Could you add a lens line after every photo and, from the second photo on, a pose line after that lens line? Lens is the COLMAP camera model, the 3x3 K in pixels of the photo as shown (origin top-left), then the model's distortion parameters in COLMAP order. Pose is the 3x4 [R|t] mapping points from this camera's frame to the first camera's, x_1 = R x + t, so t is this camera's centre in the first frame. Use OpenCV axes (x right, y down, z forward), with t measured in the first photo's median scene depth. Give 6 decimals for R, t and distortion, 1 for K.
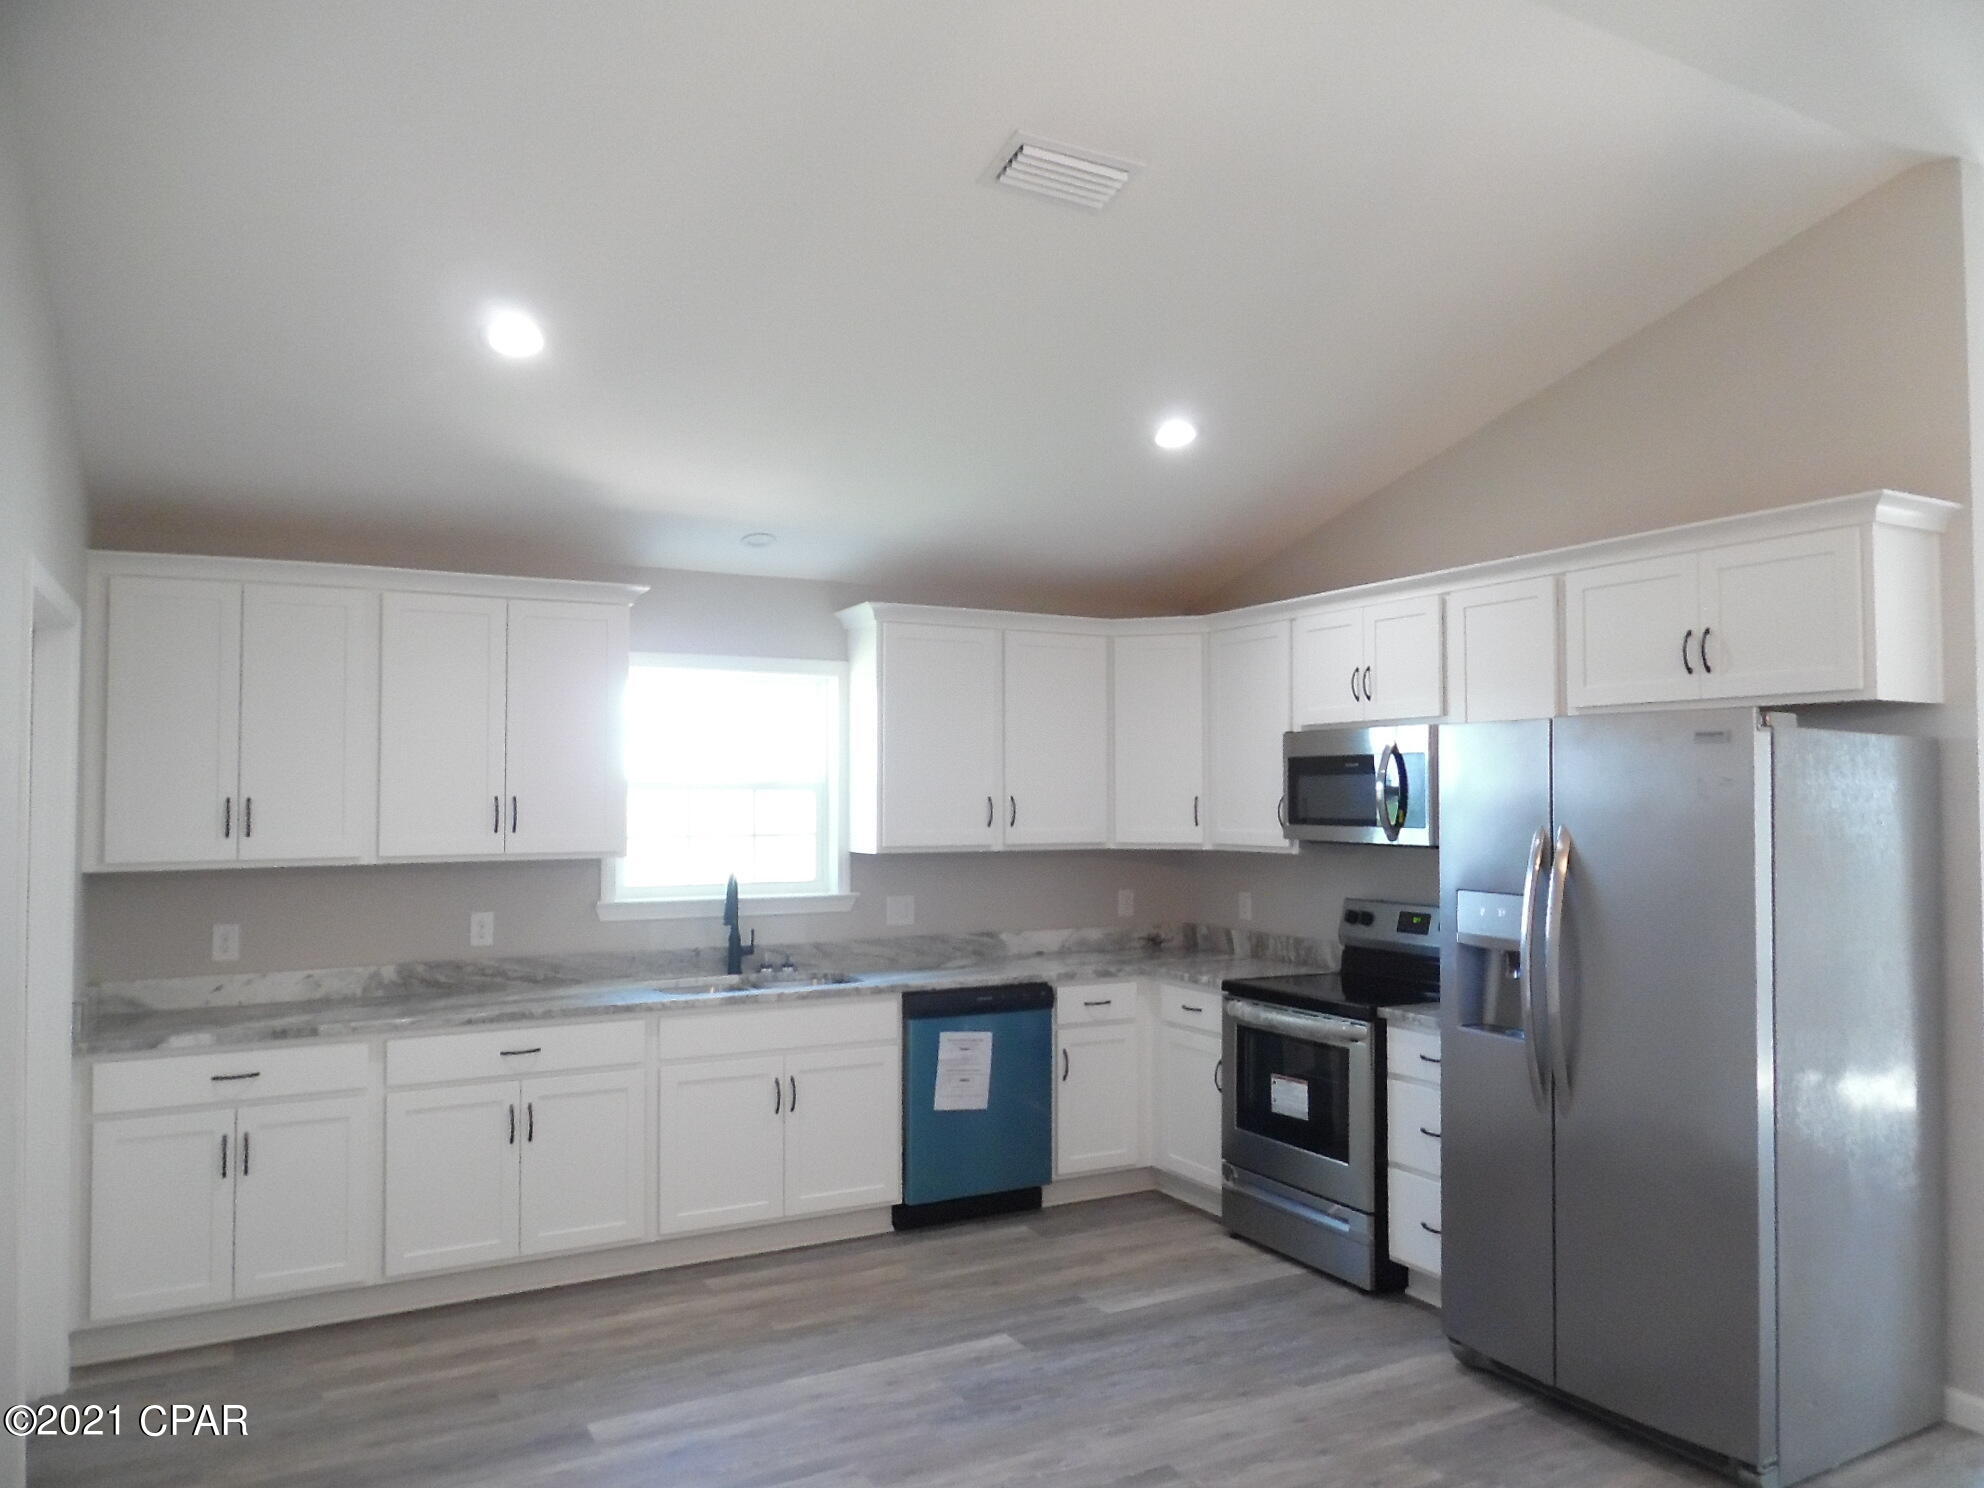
lens RADIAL K [[1369.7, 0, 984.9], [0, 1369.7, 752.3], [0, 0, 1]] dist [-0.001122, -0.021448]
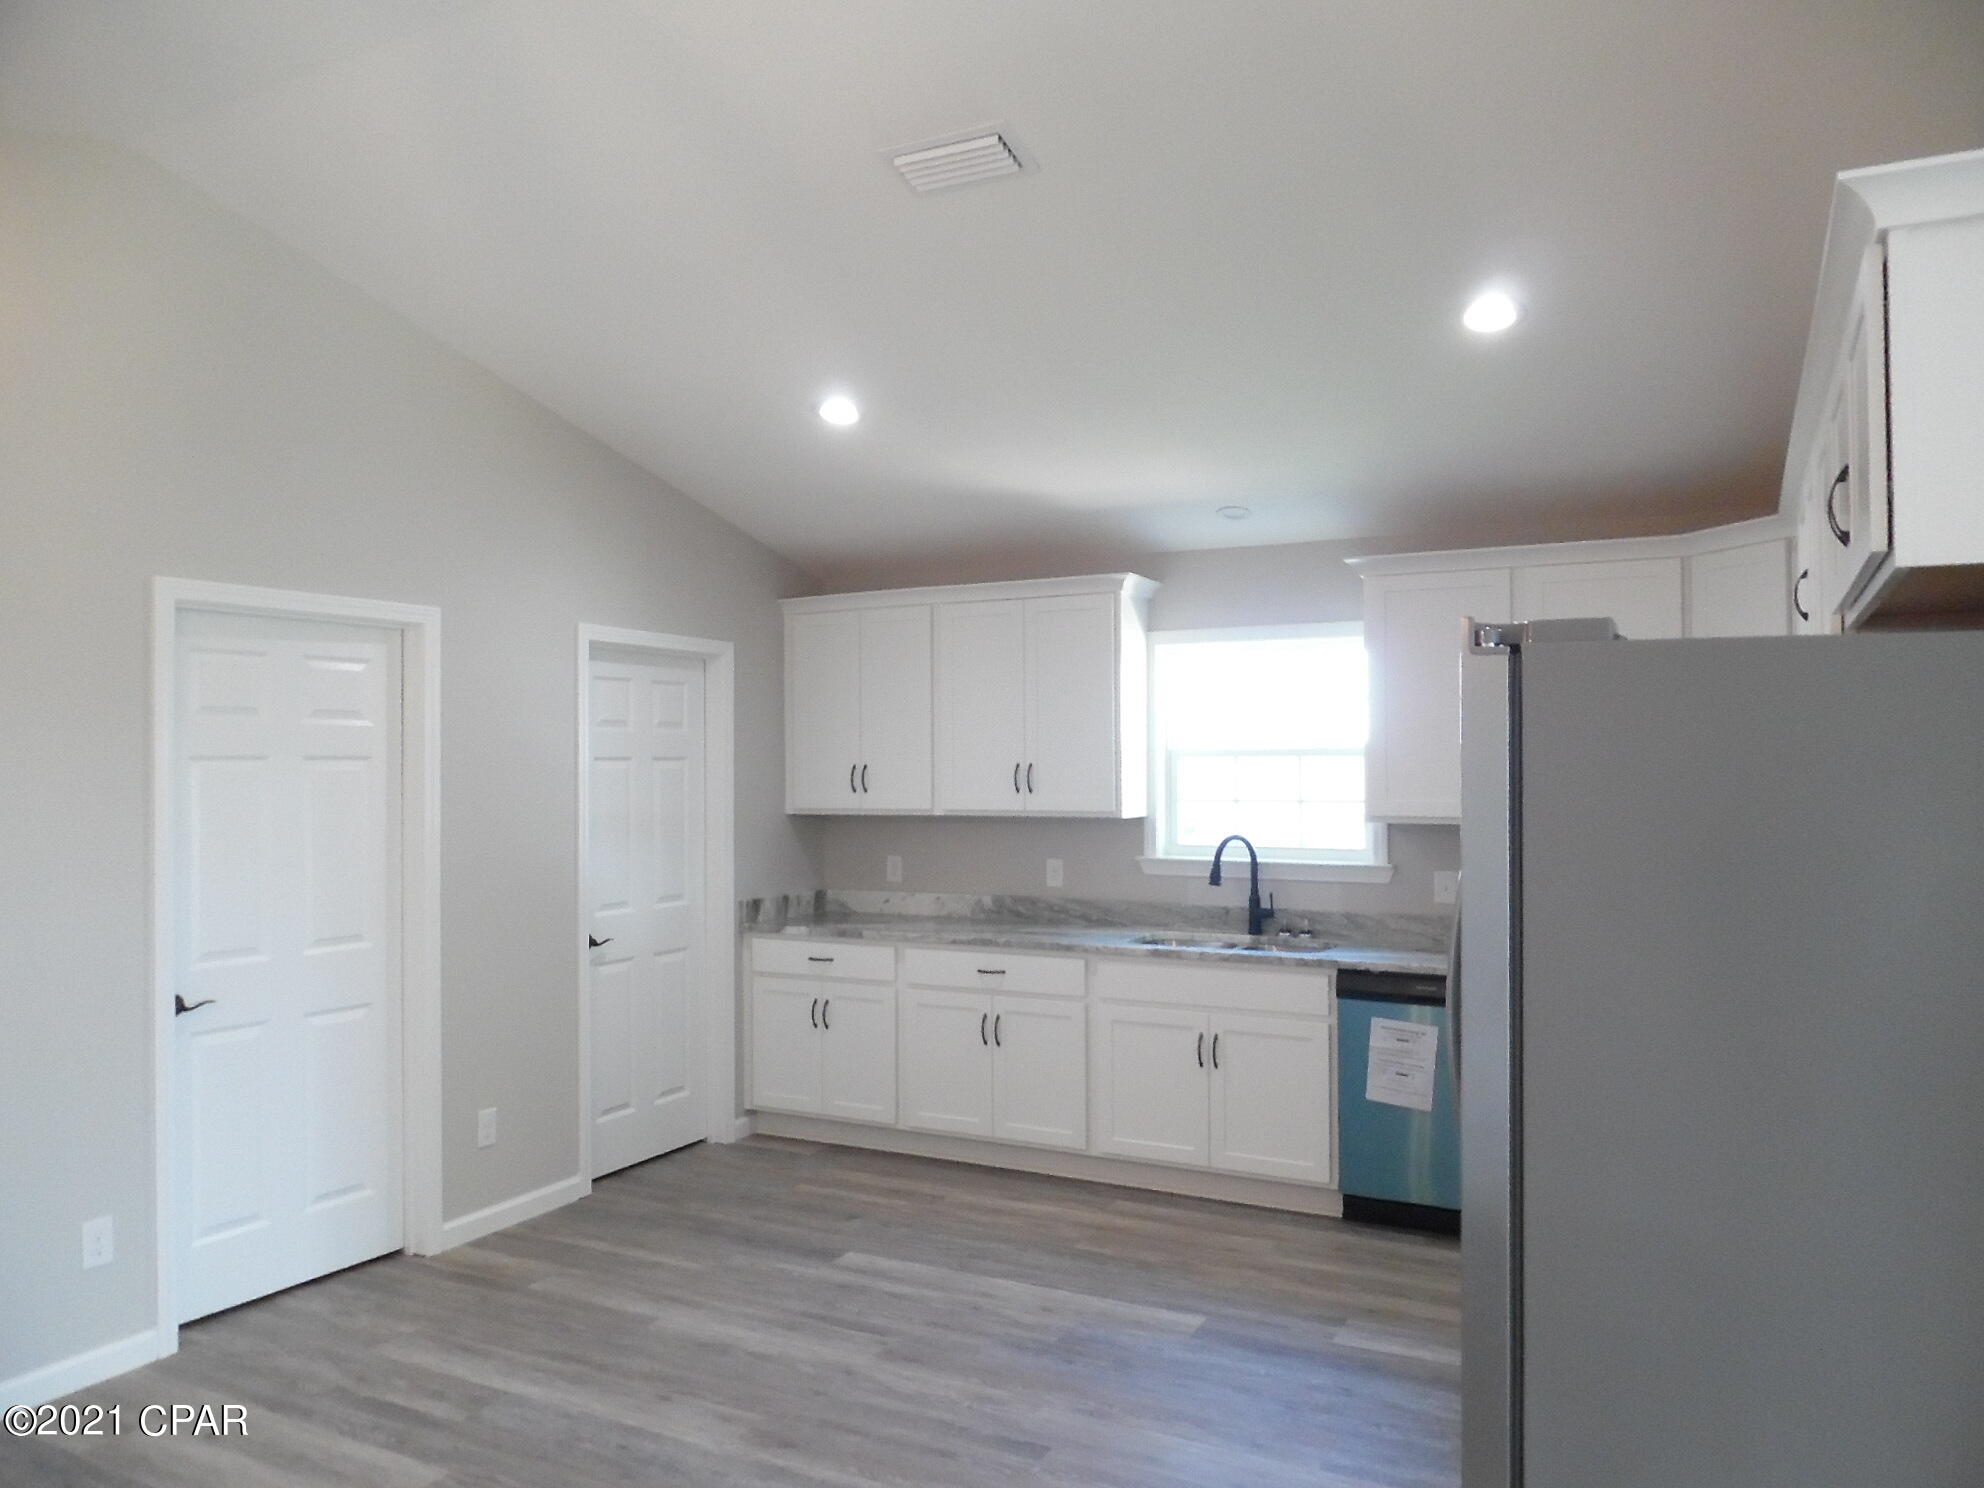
lens RADIAL K [[1369.7, 0, 984.9], [0, 1369.7, 752.3], [0, 0, 1]] dist [-0.001122, -0.021448]
pose [[0.566859, -0.004437, -0.823803, 0.641829], [0.031462, 0.999373, 0.016267, 0.001621], [0.823214, -0.035140, 0.566643, 0.291577]]
